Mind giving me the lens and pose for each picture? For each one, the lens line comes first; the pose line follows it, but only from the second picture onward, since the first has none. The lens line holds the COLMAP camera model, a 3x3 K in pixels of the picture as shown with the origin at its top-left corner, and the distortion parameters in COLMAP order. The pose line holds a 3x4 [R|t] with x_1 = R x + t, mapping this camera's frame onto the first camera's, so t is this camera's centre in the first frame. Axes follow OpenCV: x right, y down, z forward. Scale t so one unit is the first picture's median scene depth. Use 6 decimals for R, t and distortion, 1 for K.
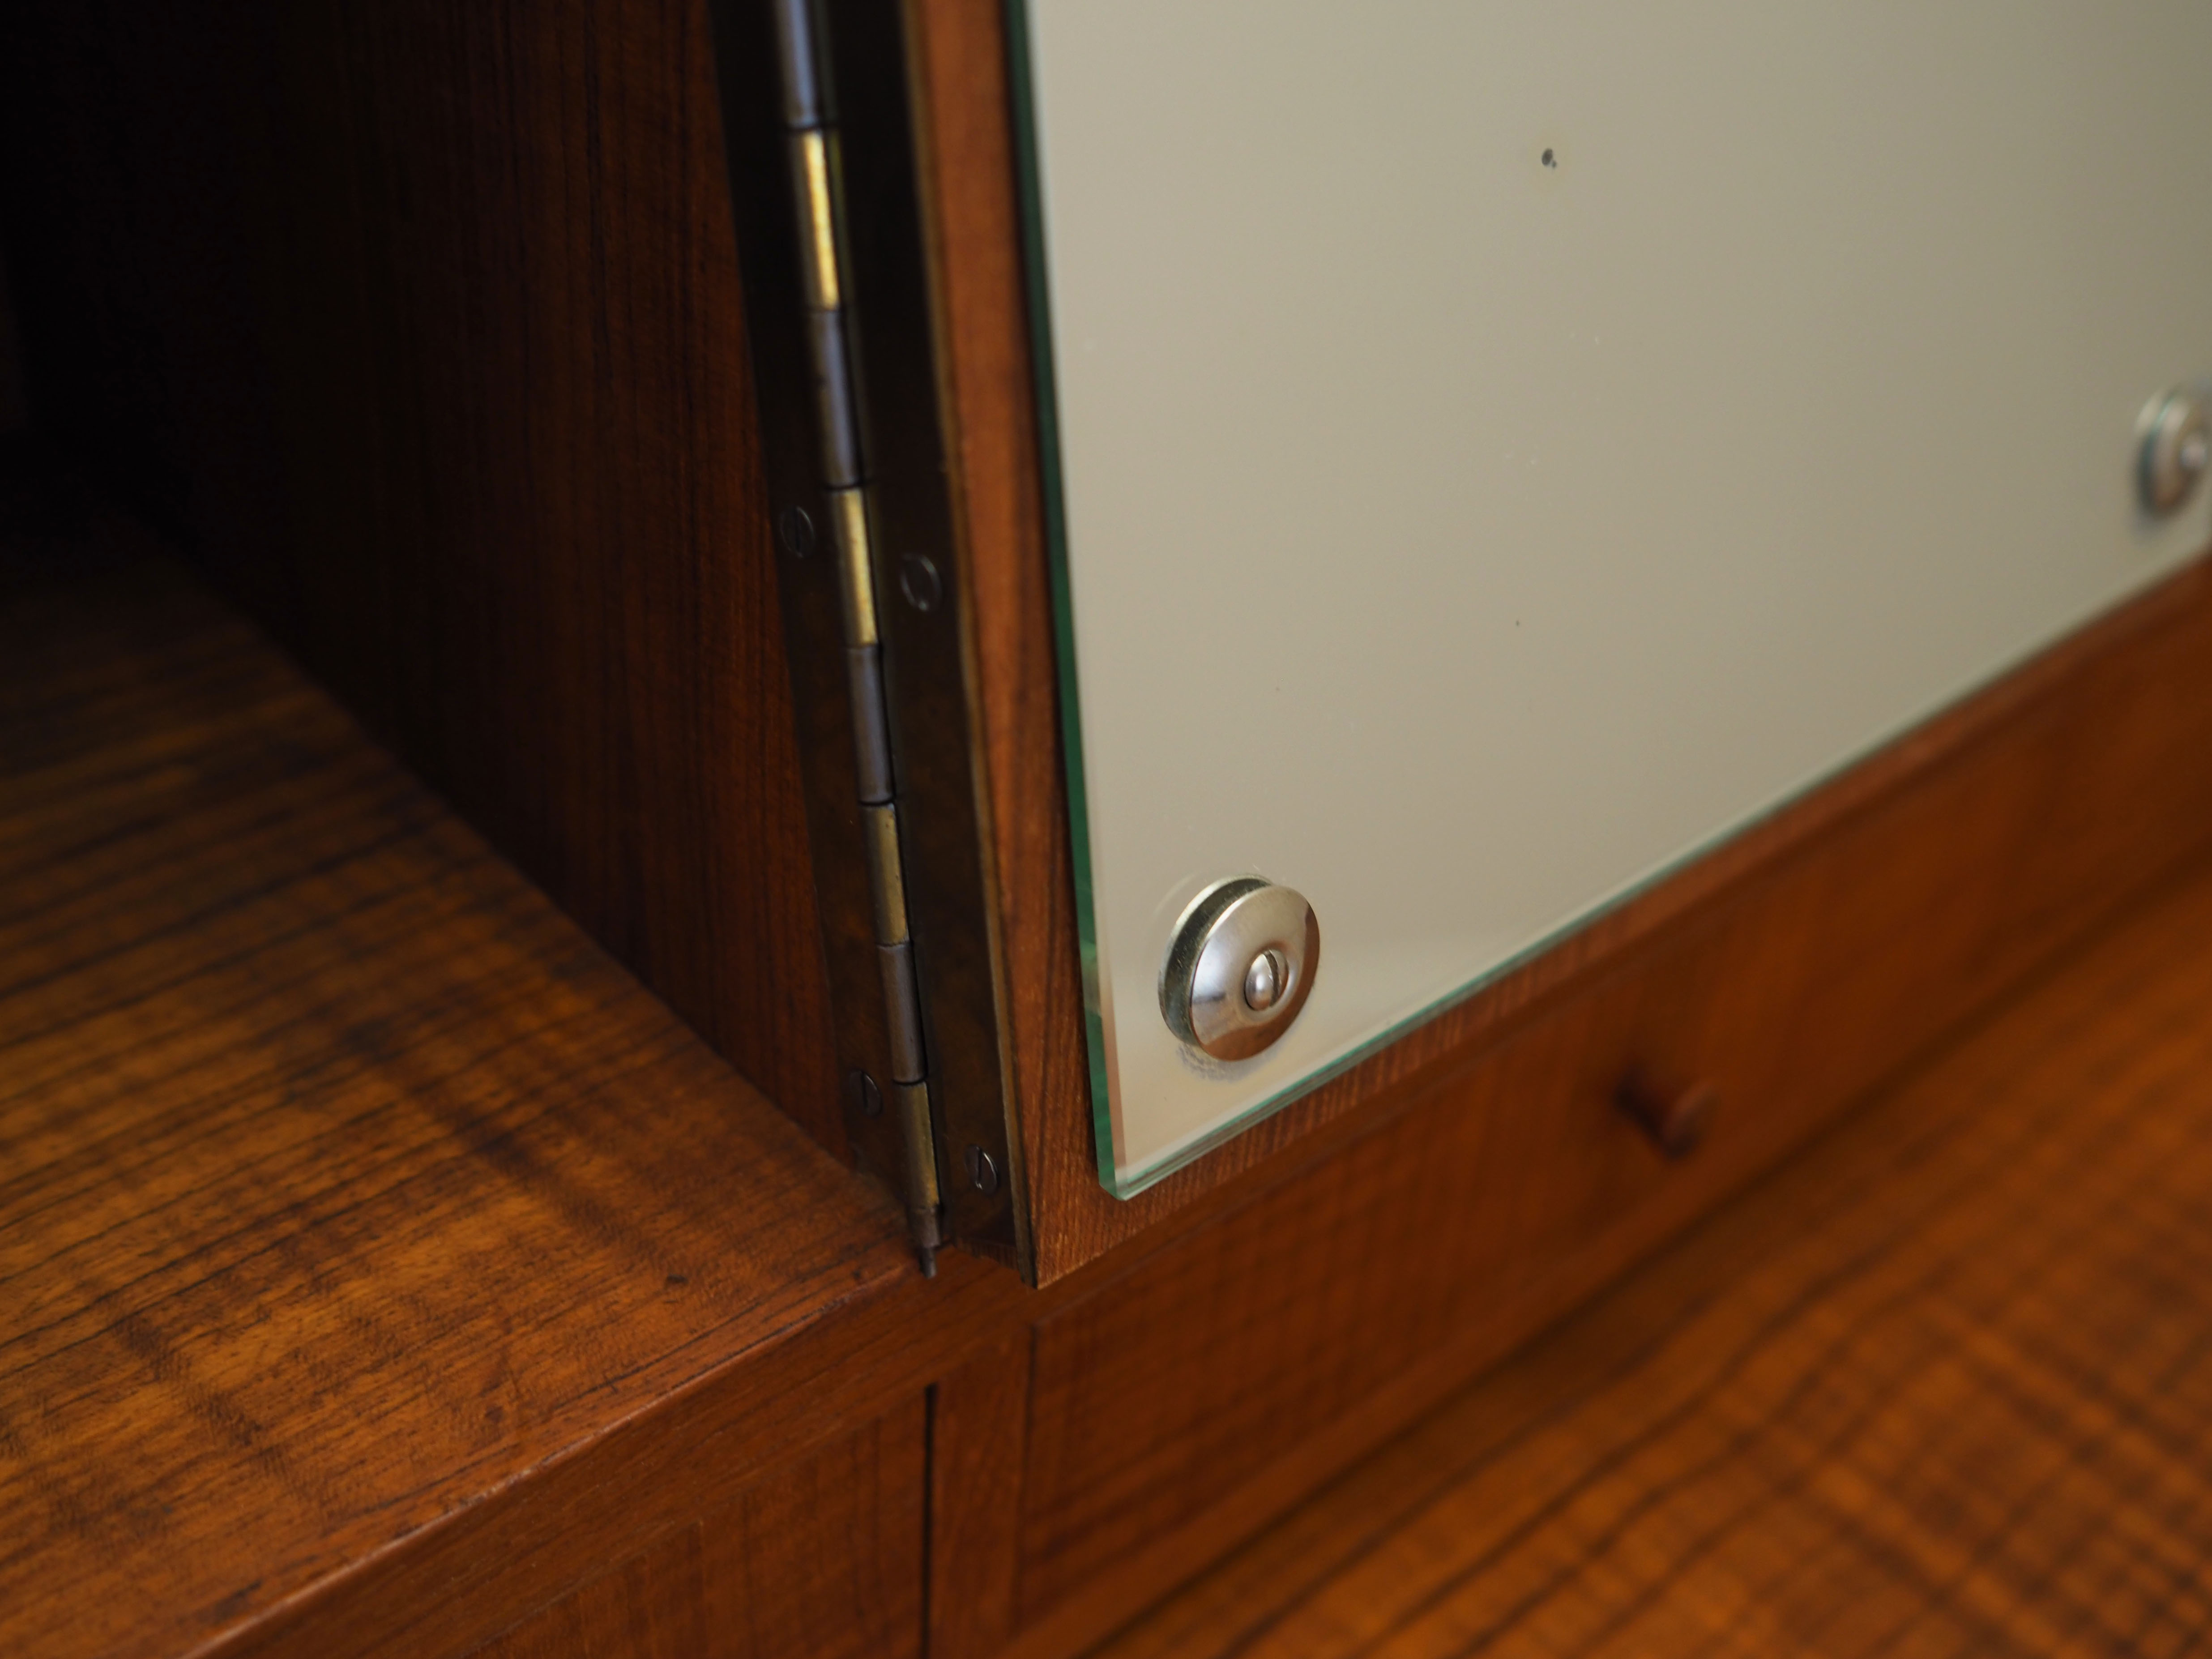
lens RADIAL K [[2303.7, 0, 1053.5], [0, 2303.7, 807.6], [0, 0, 1]] dist [-0.061973, 0.017612]
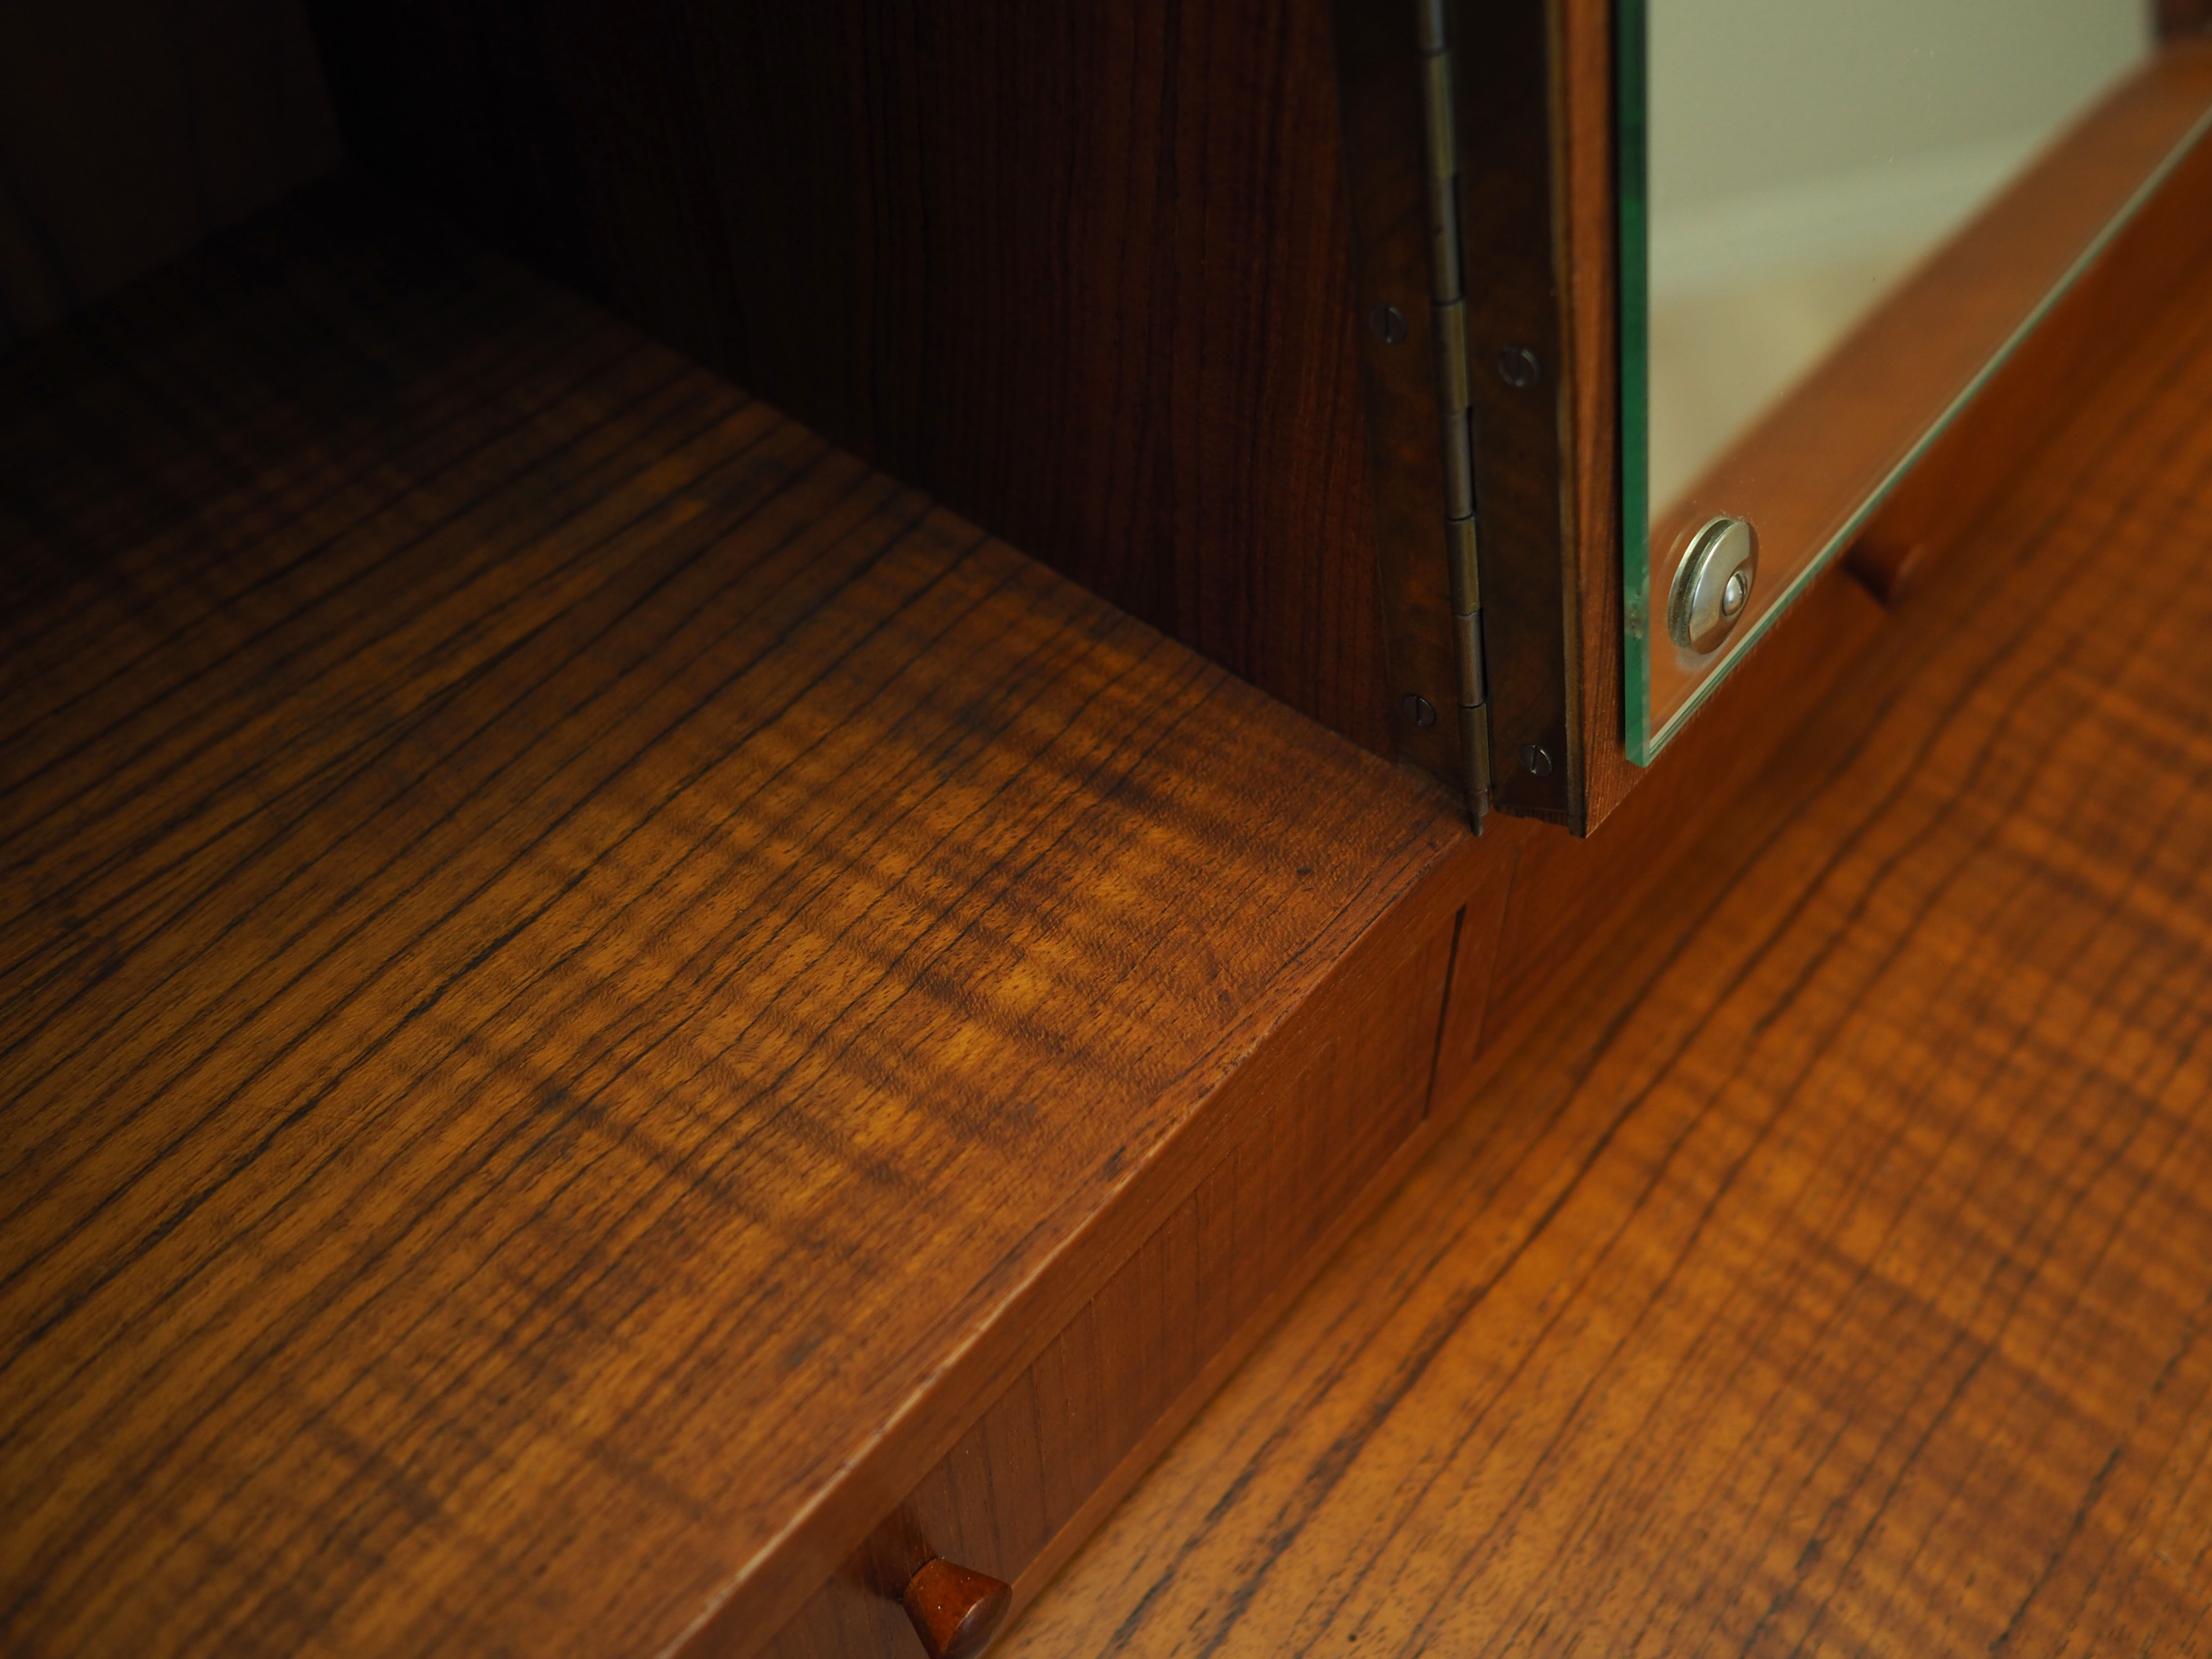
lens RADIAL K [[2323.8, 0, 1099.8], [0, 2323.8, 777.4], [0, 0, 1]] dist [-0.062246, 0.017185]
pose [[0.985070, -0.161881, 0.058575, -0.331978], [0.140916, 0.953672, 0.265807, -0.209986], [-0.098891, -0.253585, 0.962245, -0.259703]]
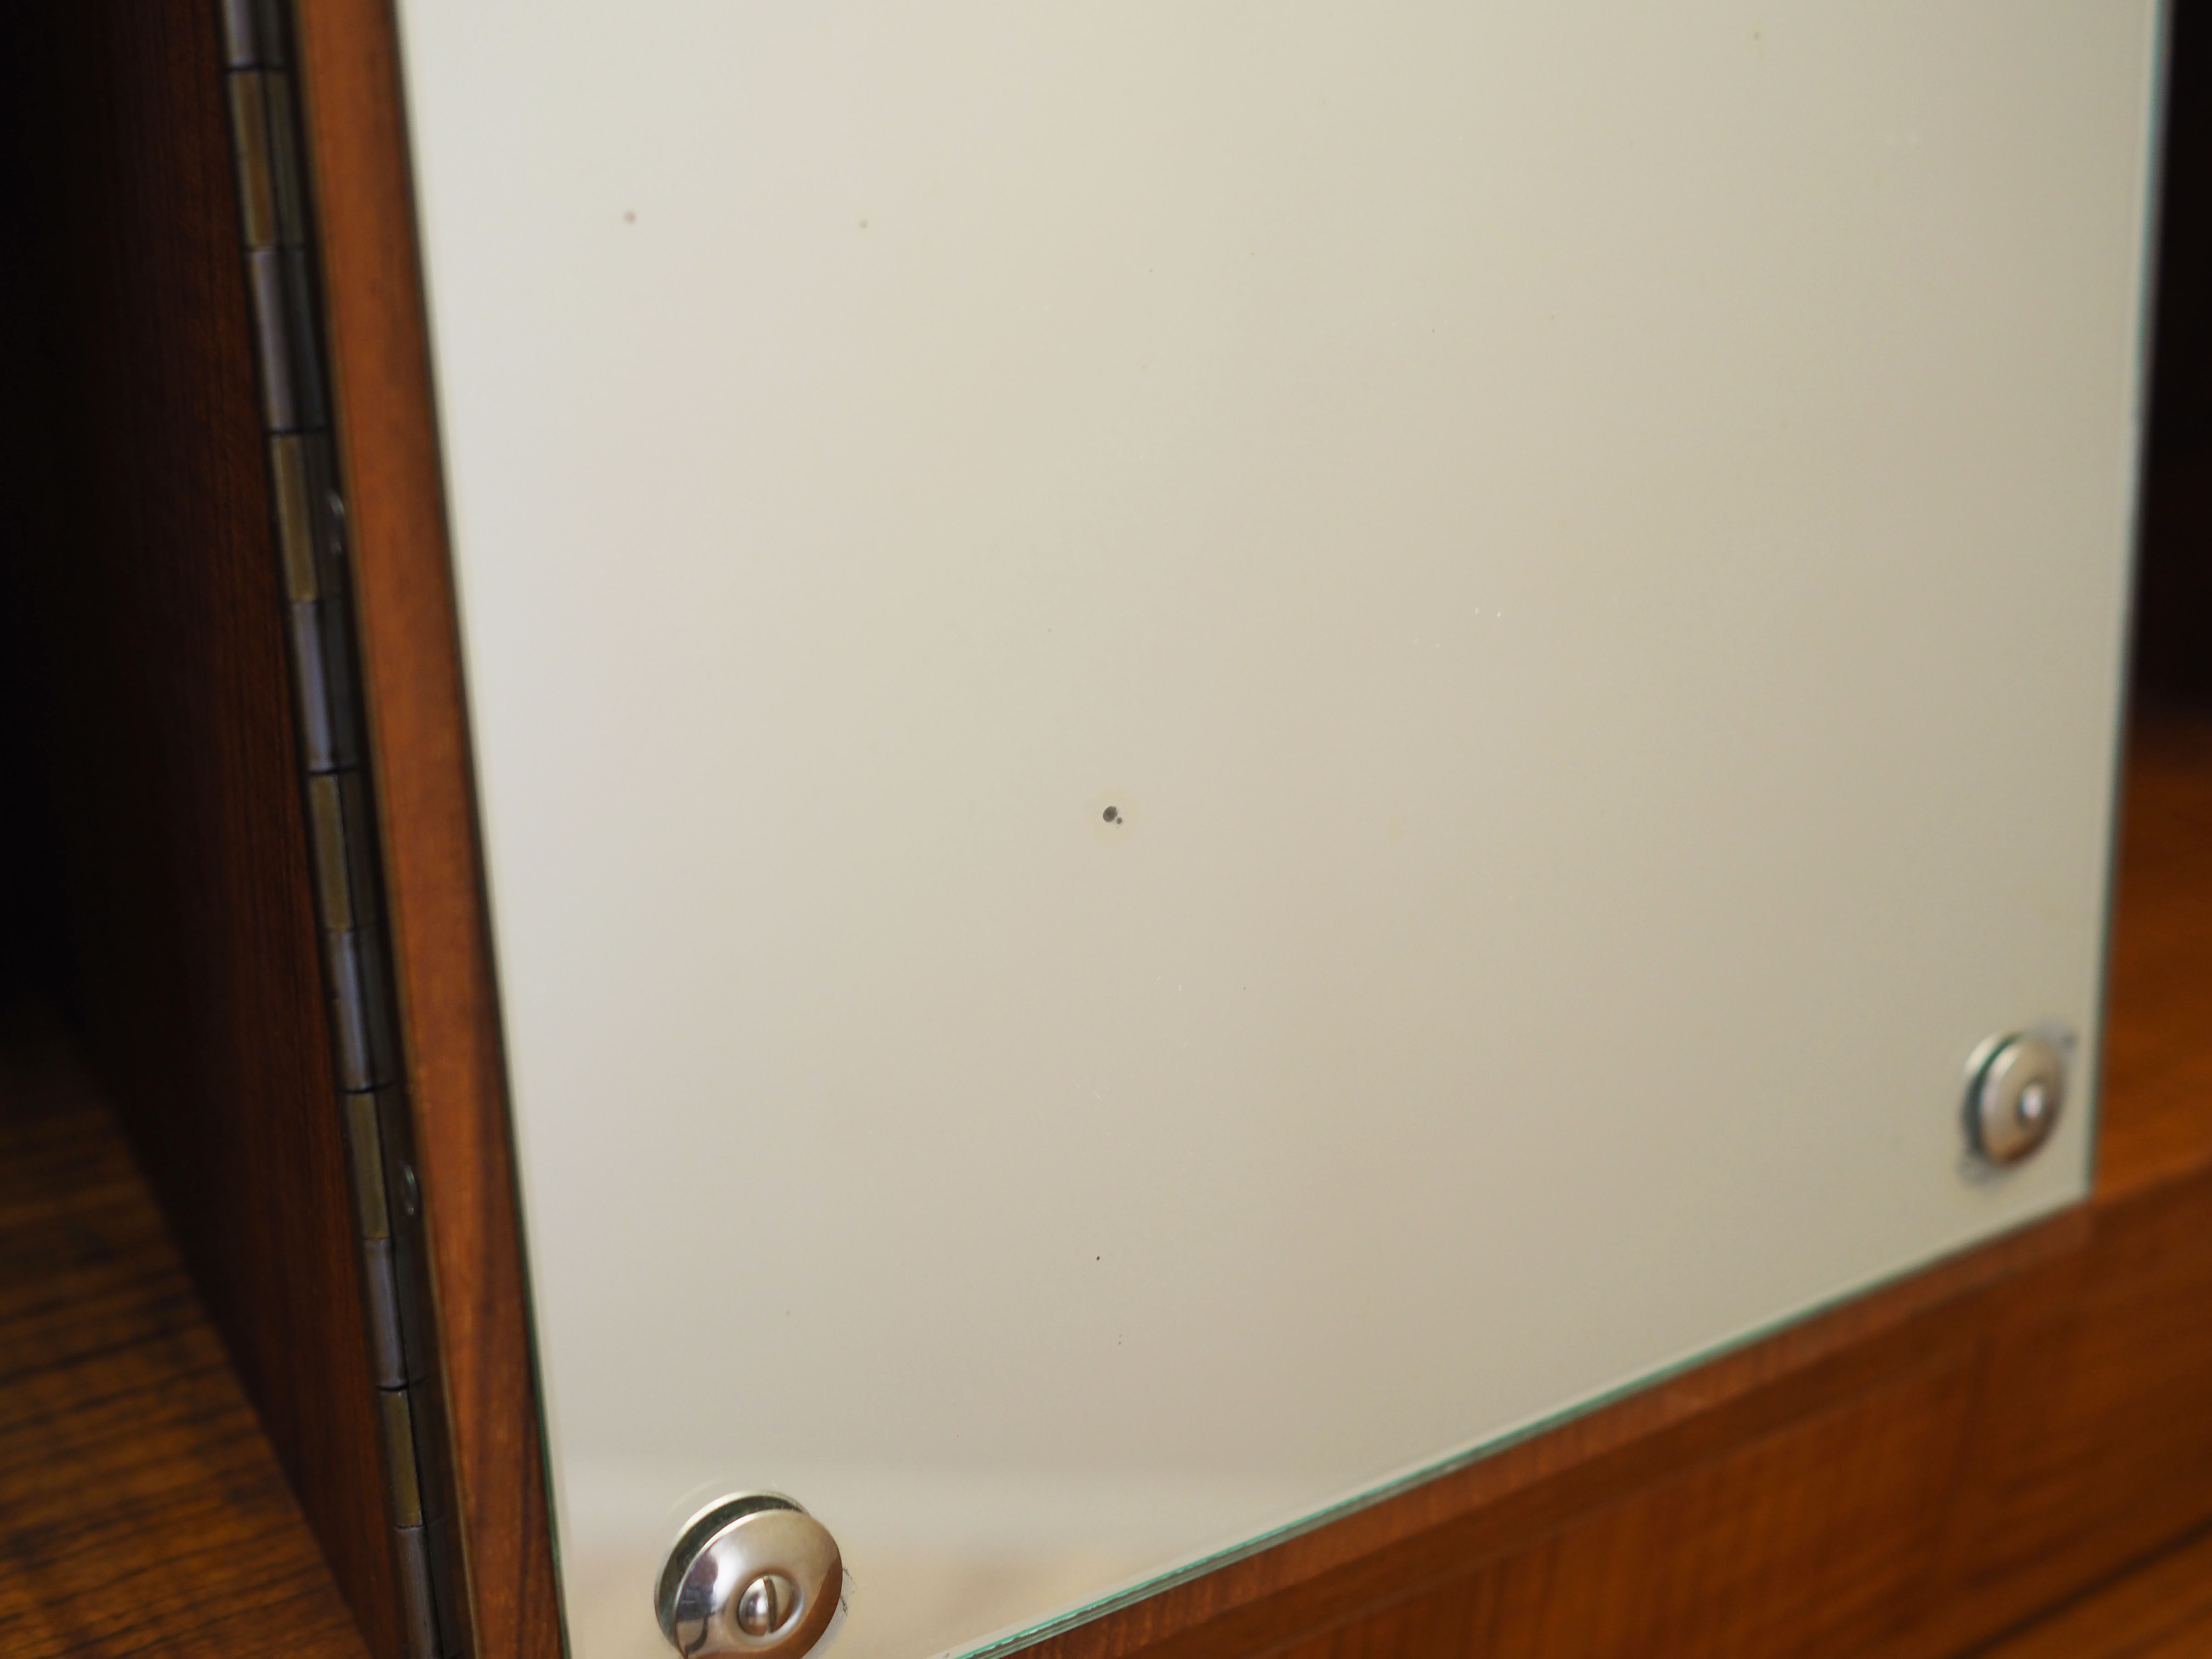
lens RADIAL K [[2360.2, 0, 1020.3], [0, 2360.2, 792.2], [0, 0, 1]] dist [-0.028513, -0.033050]
pose [[0.986902, 0.064903, -0.147688, 0.296411], [-0.092642, 0.977502, -0.189493, -0.078021], [0.132067, 0.200693, 0.970711, -0.040603]]
